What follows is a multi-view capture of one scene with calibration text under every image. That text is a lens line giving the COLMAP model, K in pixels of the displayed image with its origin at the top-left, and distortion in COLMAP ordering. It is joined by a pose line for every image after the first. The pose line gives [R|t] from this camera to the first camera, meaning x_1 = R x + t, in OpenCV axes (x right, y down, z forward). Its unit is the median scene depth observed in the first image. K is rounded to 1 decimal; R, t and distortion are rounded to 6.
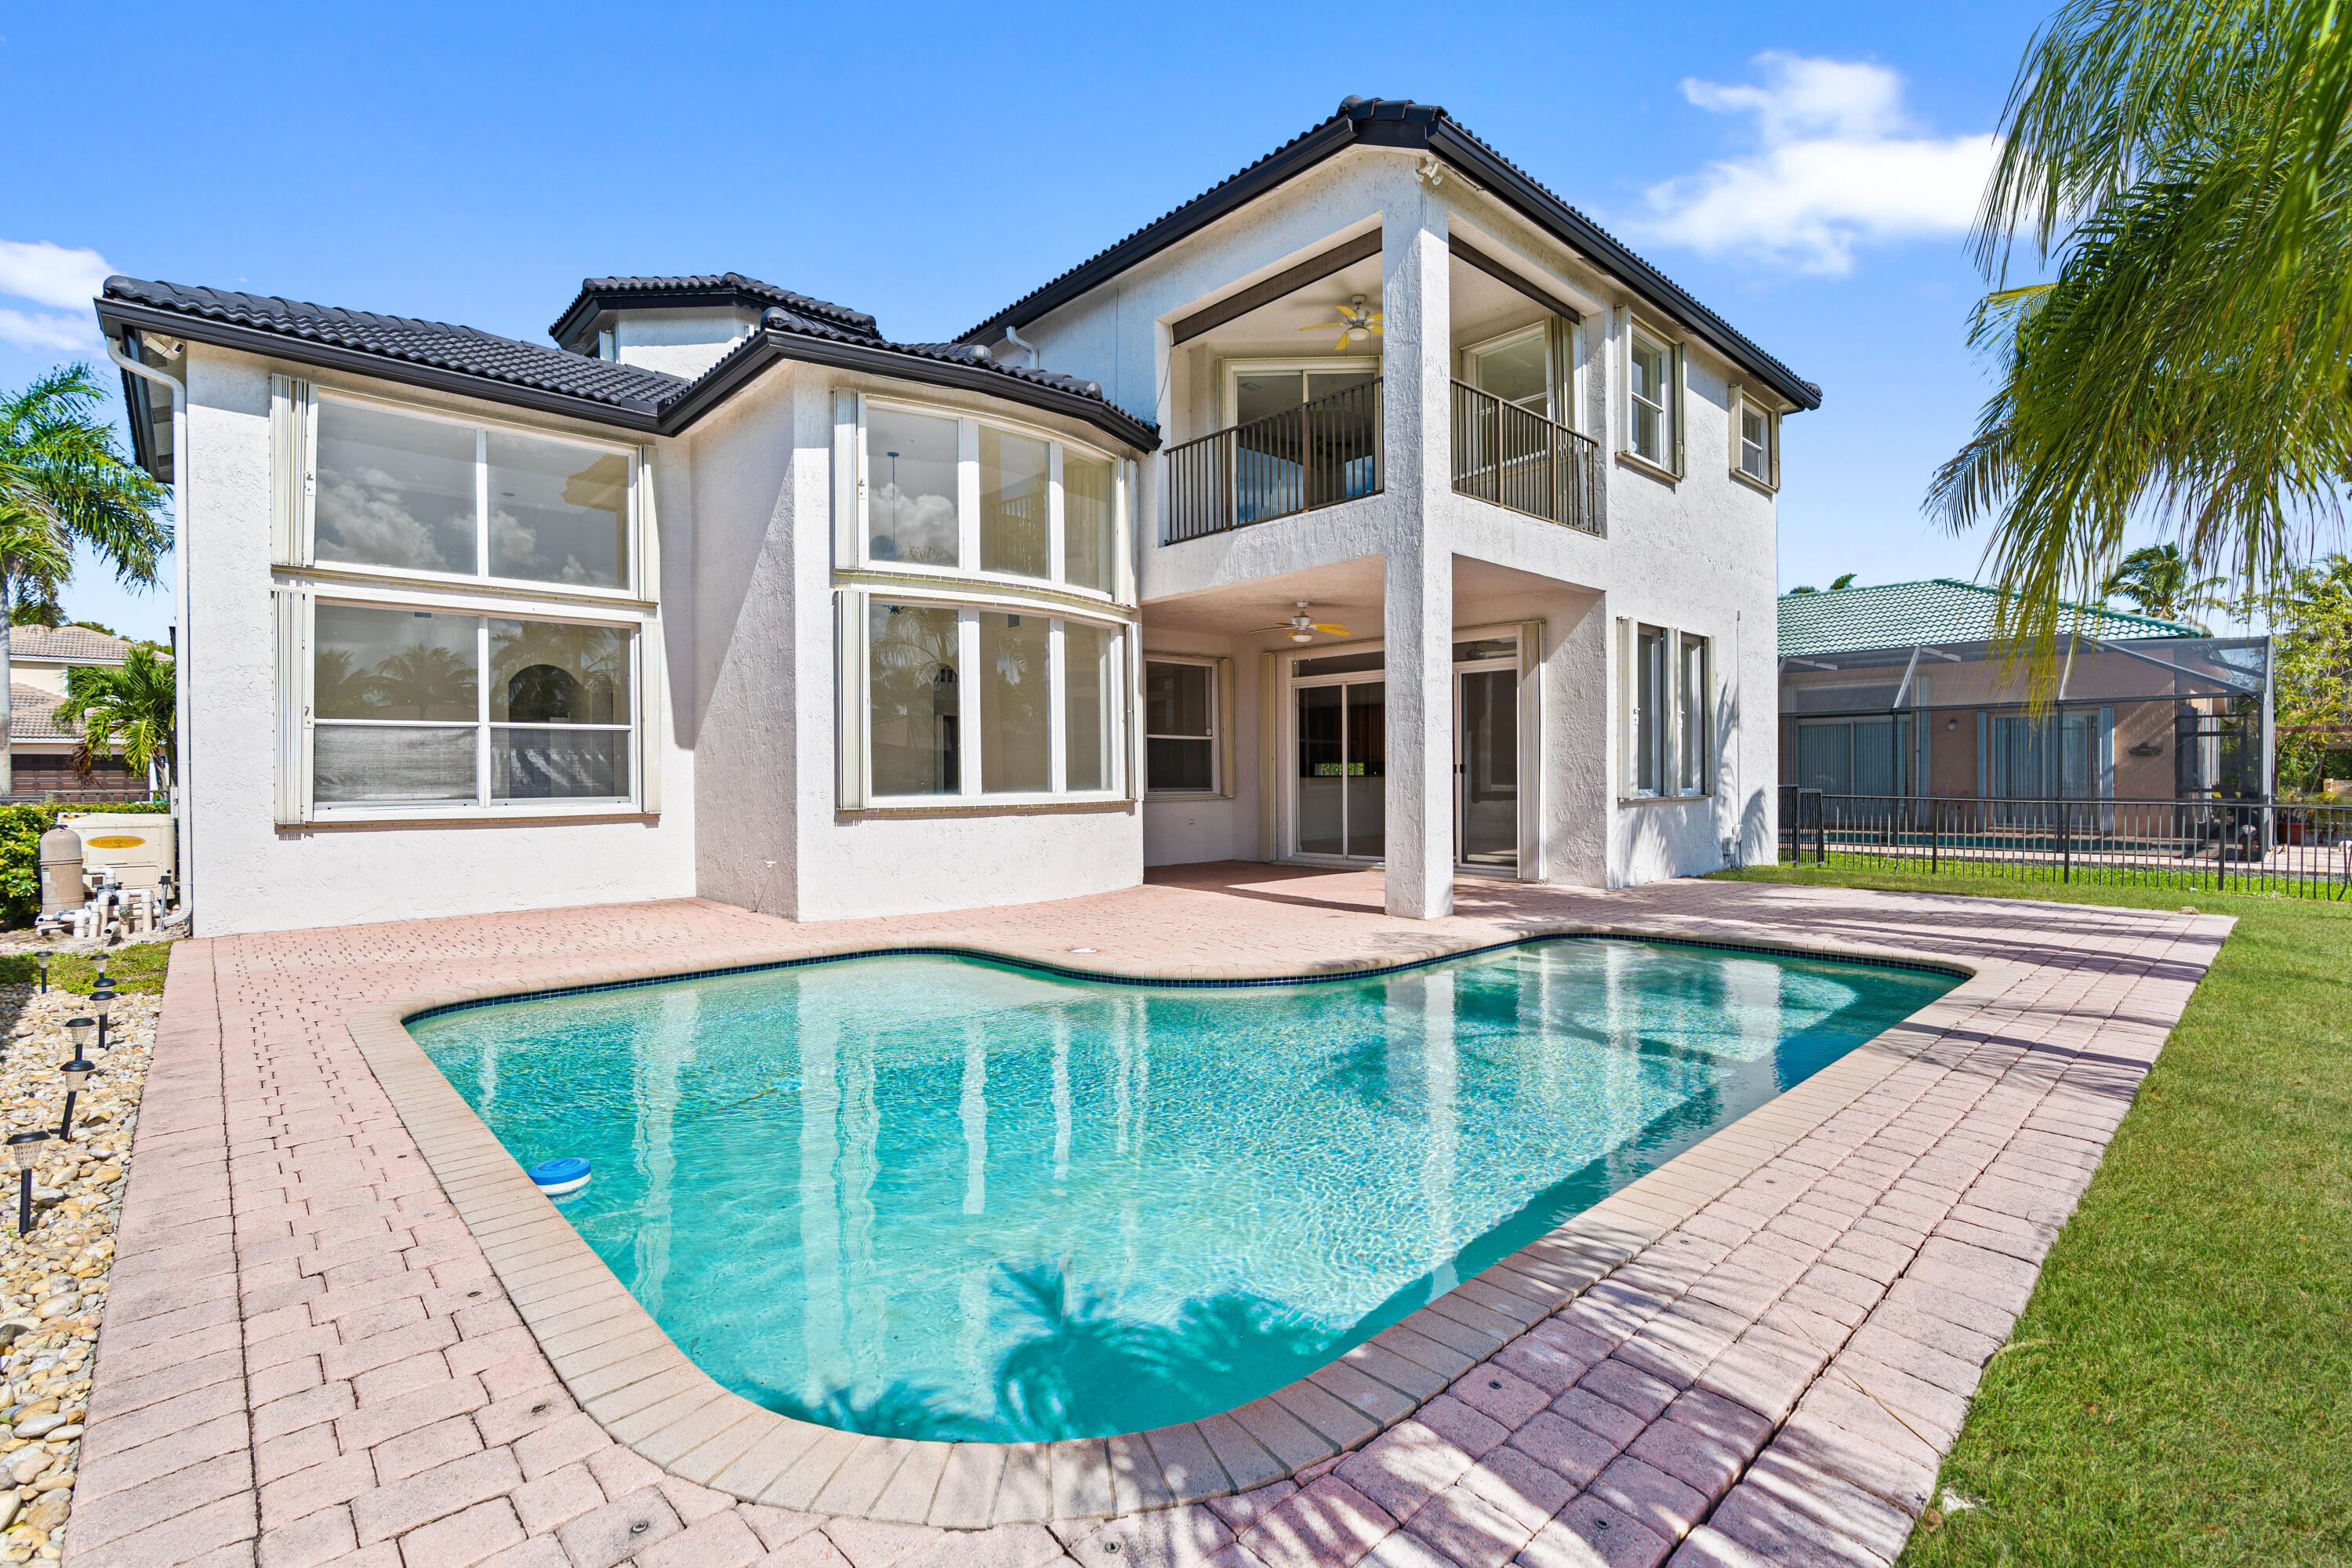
lens RADIAL K [[1069.5, 0, 1167.6], [0, 1069.5, 776.6], [0, 0, 1]] dist [-0.005698, 0.000875]
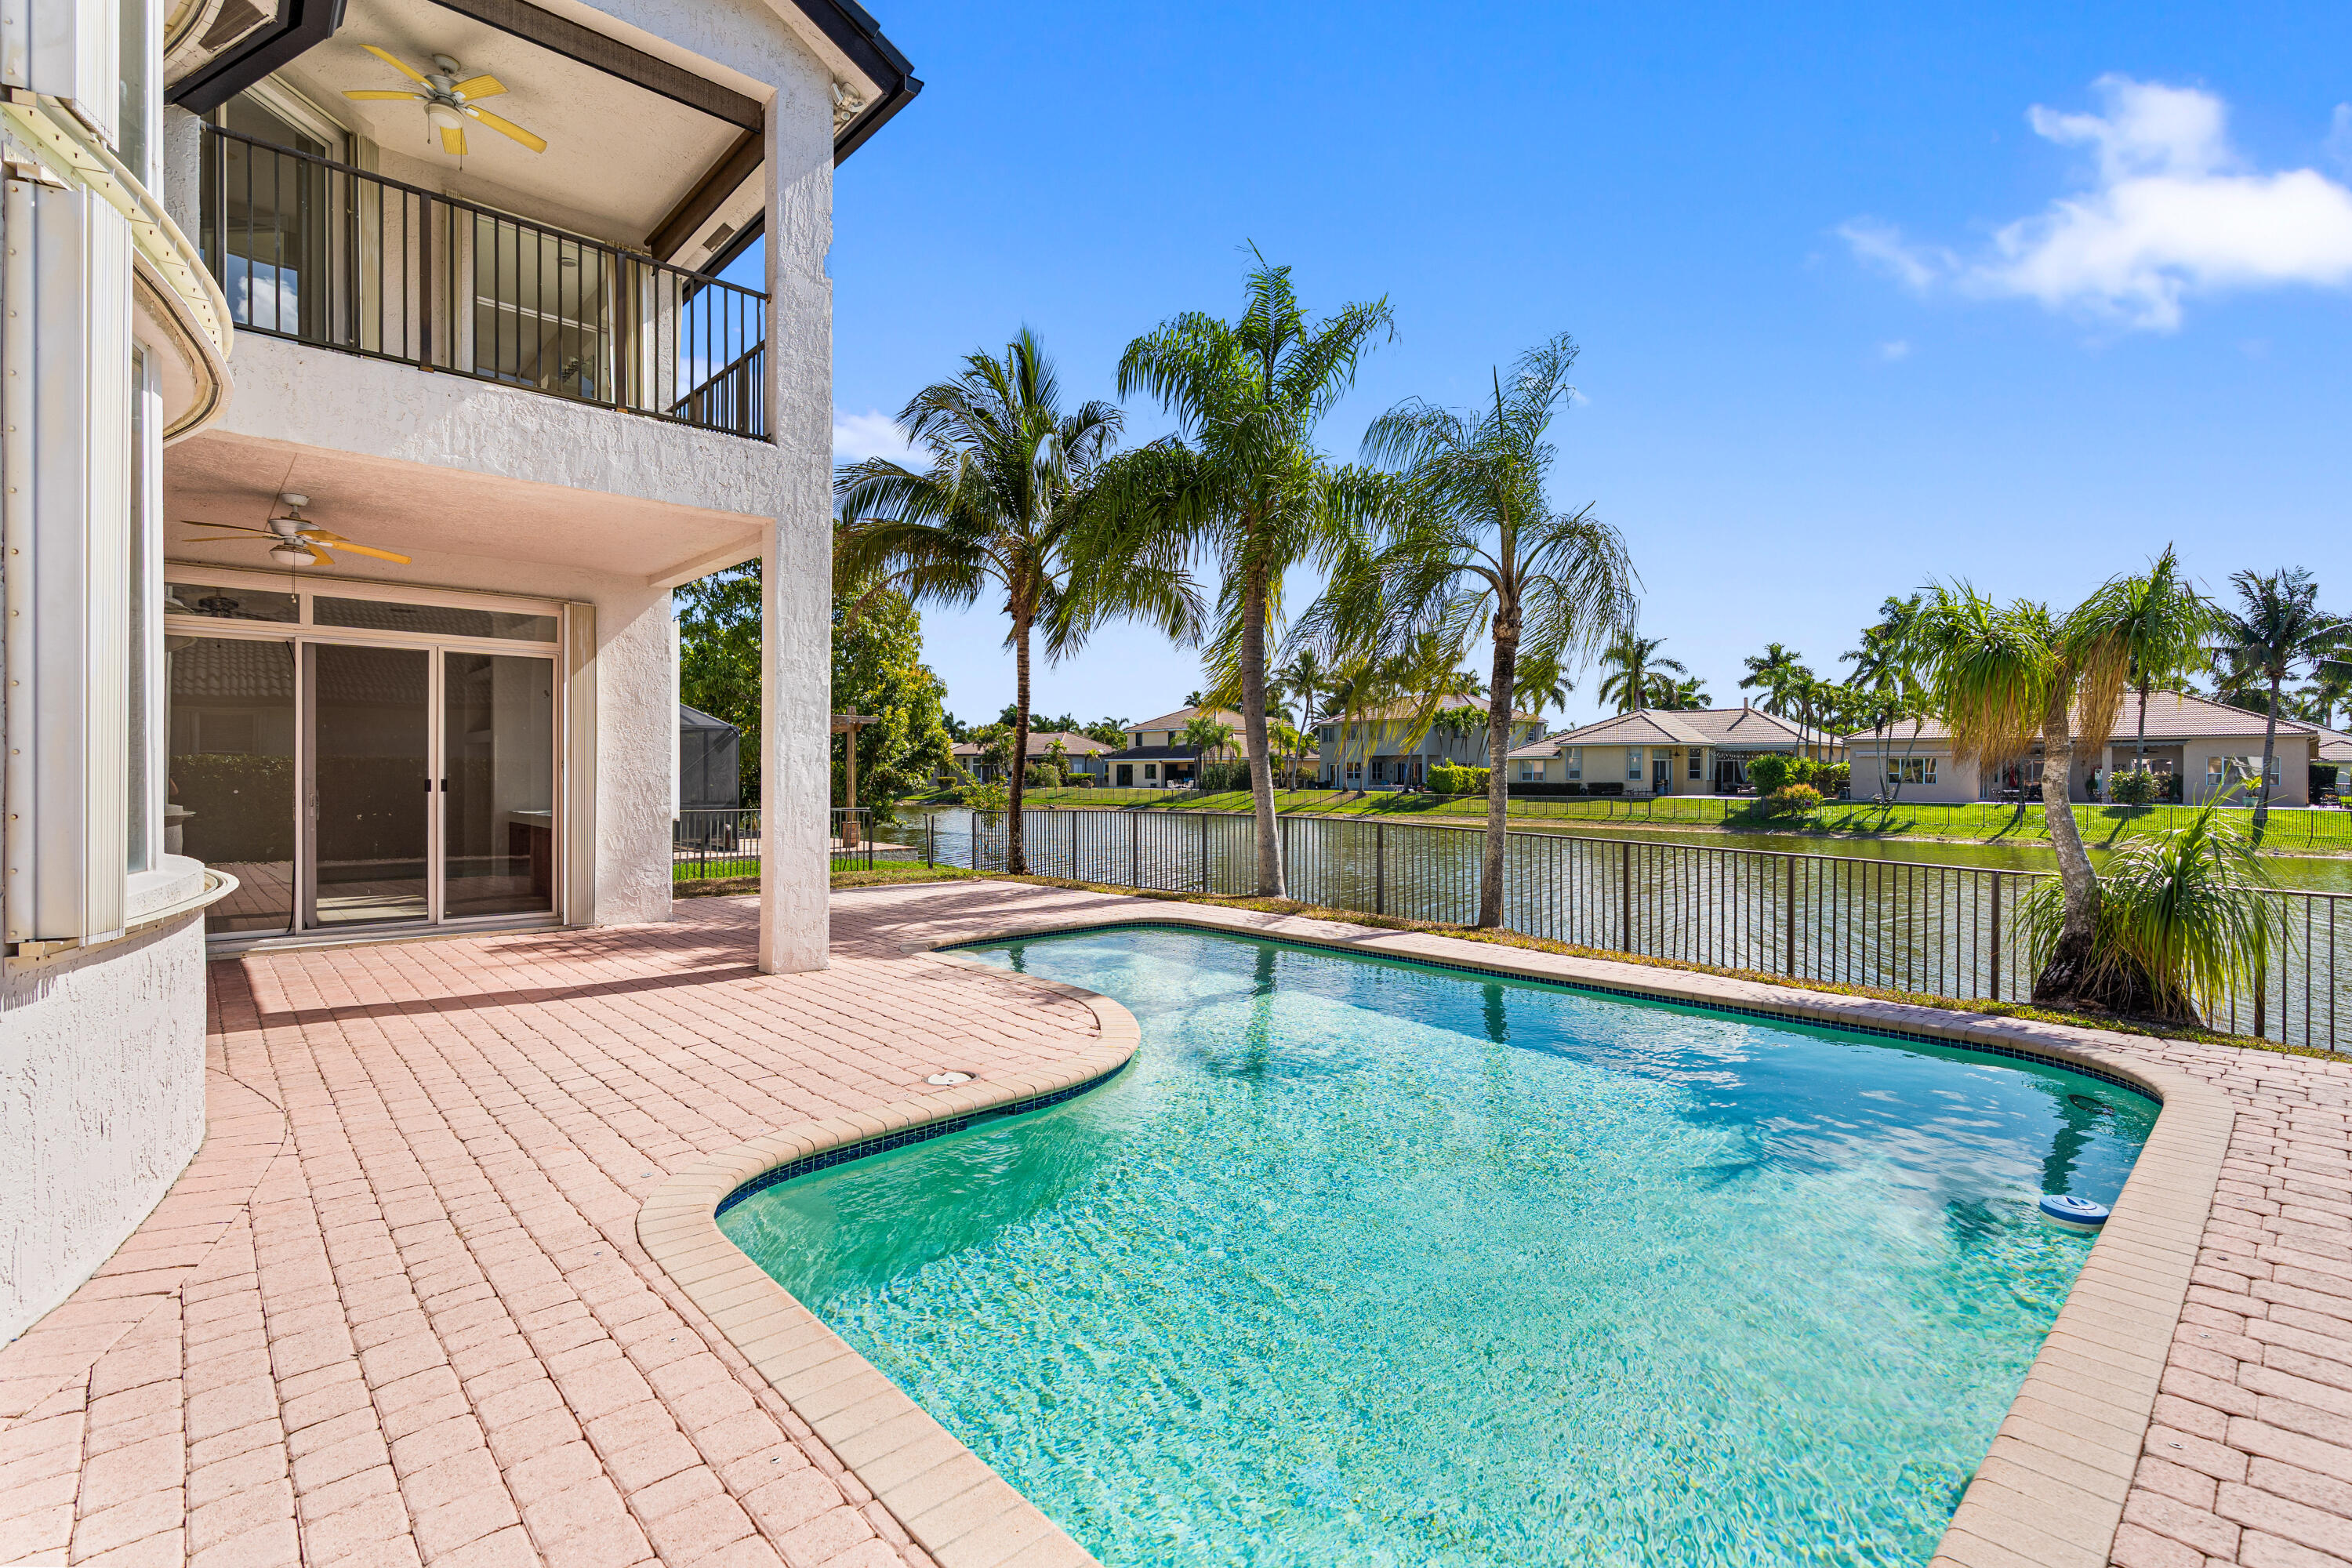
lens RADIAL K [[1069.5, 0, 1161.4], [0, 1069.5, 784.7], [0, 0, 1]] dist [-0.005698, 0.000875]
pose [[-0.011620, -0.001422, 0.999931, -0.419608], [-0.000307, 0.999999, 0.001419, -0.008285], [-0.999932, -0.000291, -0.011620, 0.505430]]
